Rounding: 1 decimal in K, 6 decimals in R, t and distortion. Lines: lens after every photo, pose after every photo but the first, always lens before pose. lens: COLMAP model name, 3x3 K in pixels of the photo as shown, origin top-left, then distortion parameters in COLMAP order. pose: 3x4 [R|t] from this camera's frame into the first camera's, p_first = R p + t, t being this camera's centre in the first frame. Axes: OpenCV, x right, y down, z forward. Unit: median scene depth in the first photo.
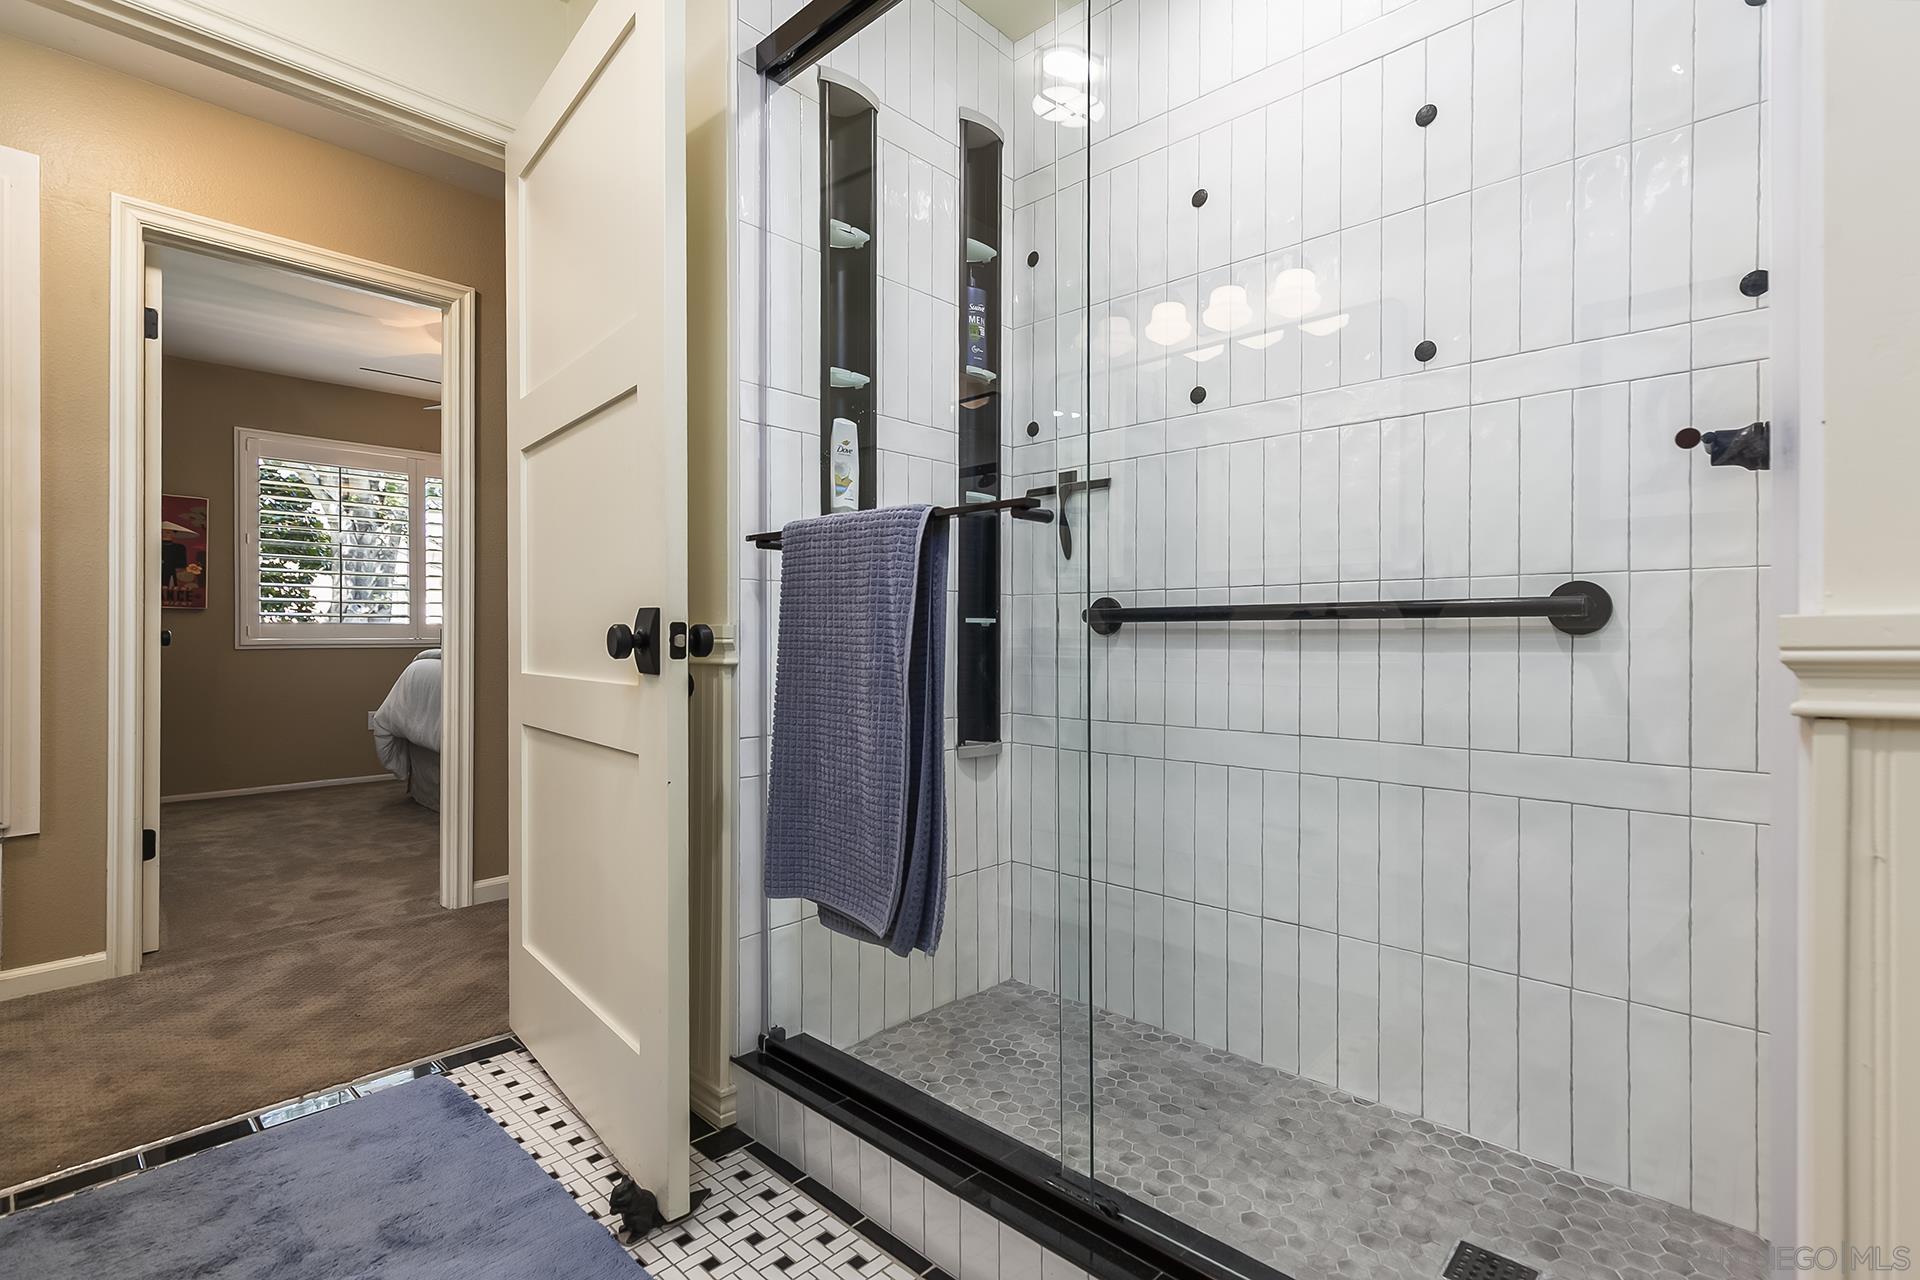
lens RADIAL K [[895.6, 0, 959.7], [0, 895.6, 638.0], [0, 0, 1]] dist [0.012812, -0.002127]
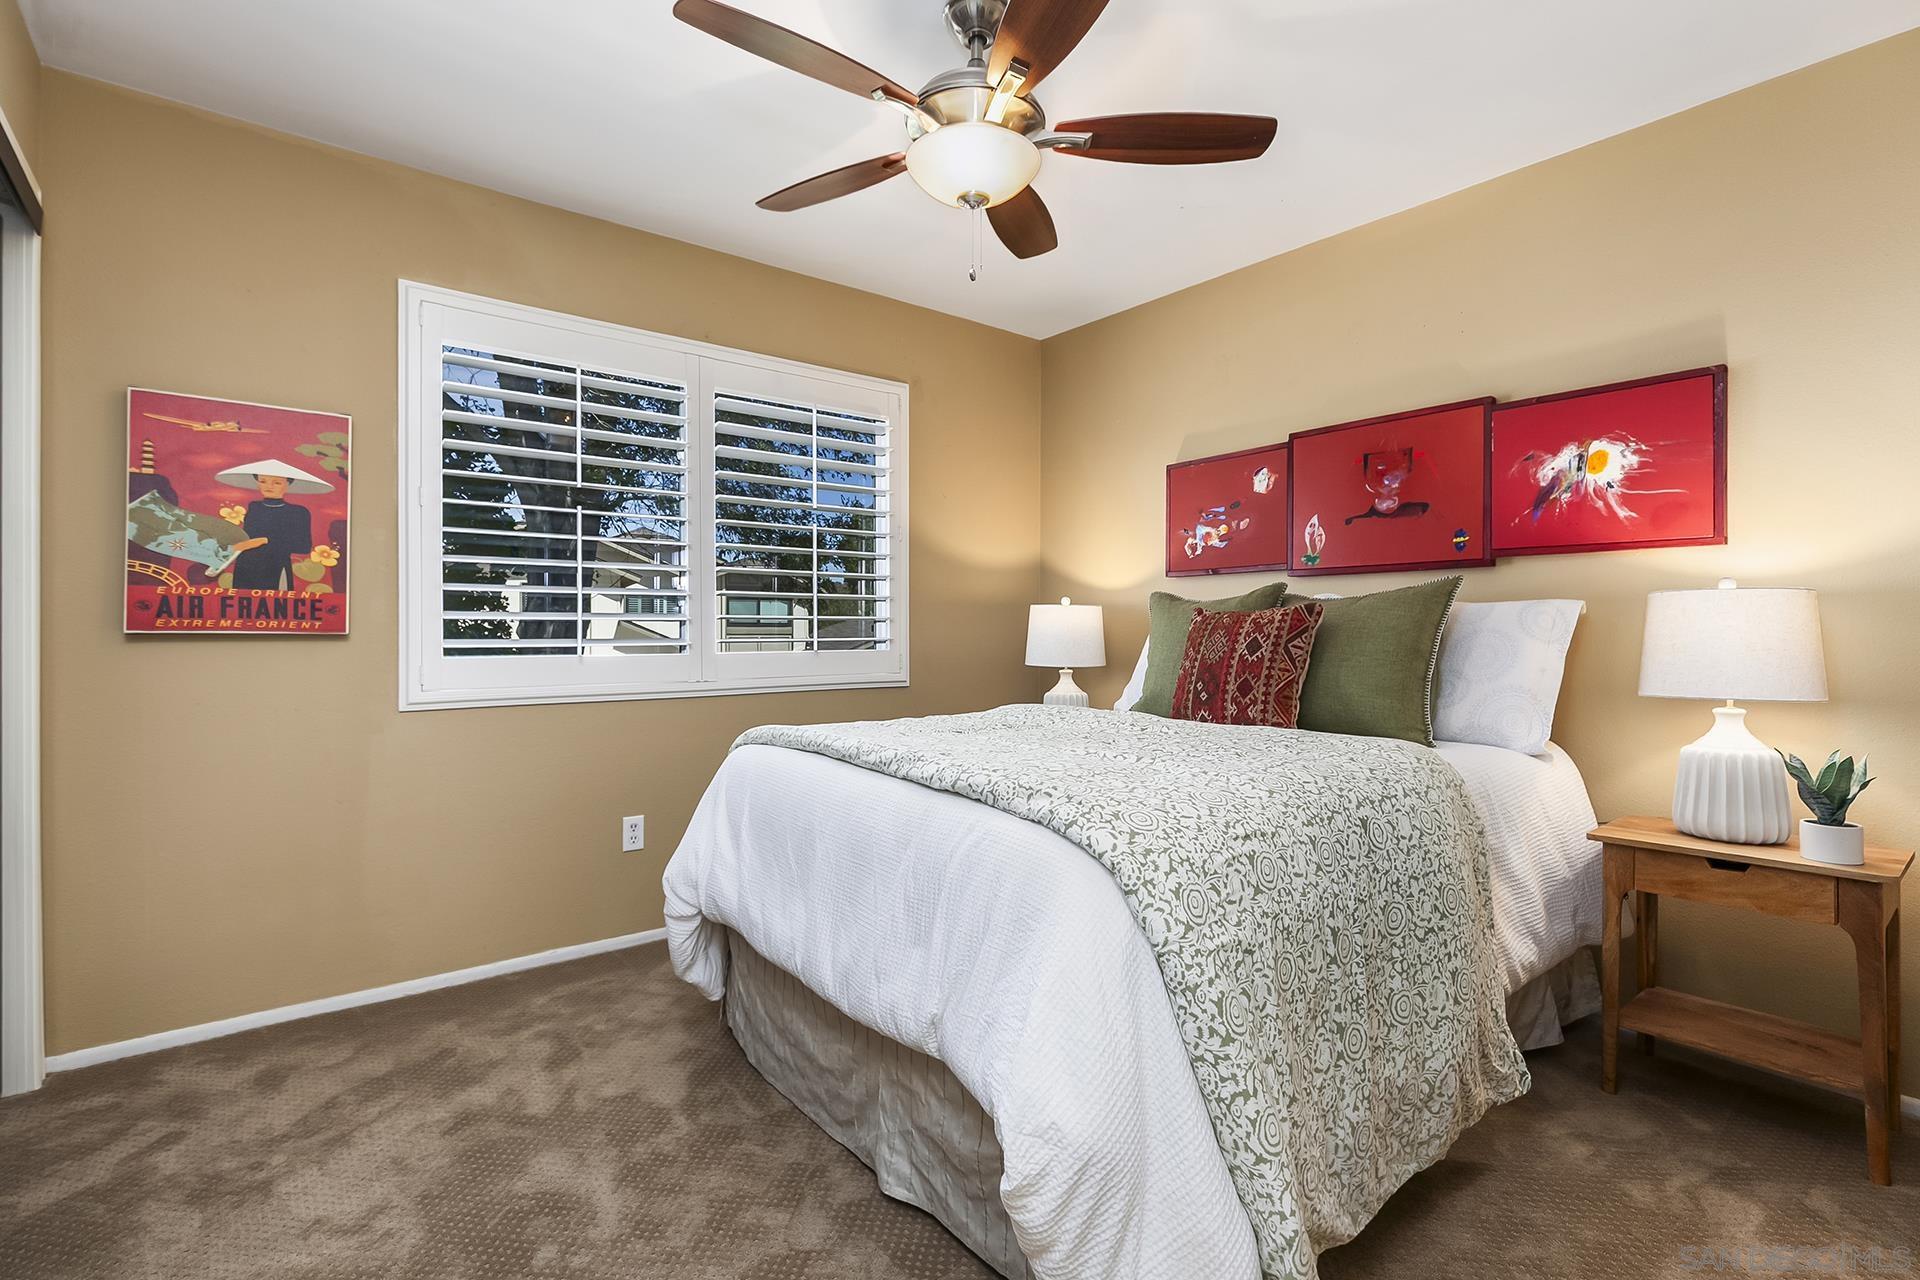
lens RADIAL K [[895.6, 0, 958.9], [0, 895.6, 622.5], [0, 0, 1]] dist [0.012812, -0.002127]
pose [[0.988456, -0.001897, -0.151496, -0.422993], [0.001580, 0.999996, -0.002213, -0.037505], [0.151500, 0.001948, 0.988455, 0.558002]]
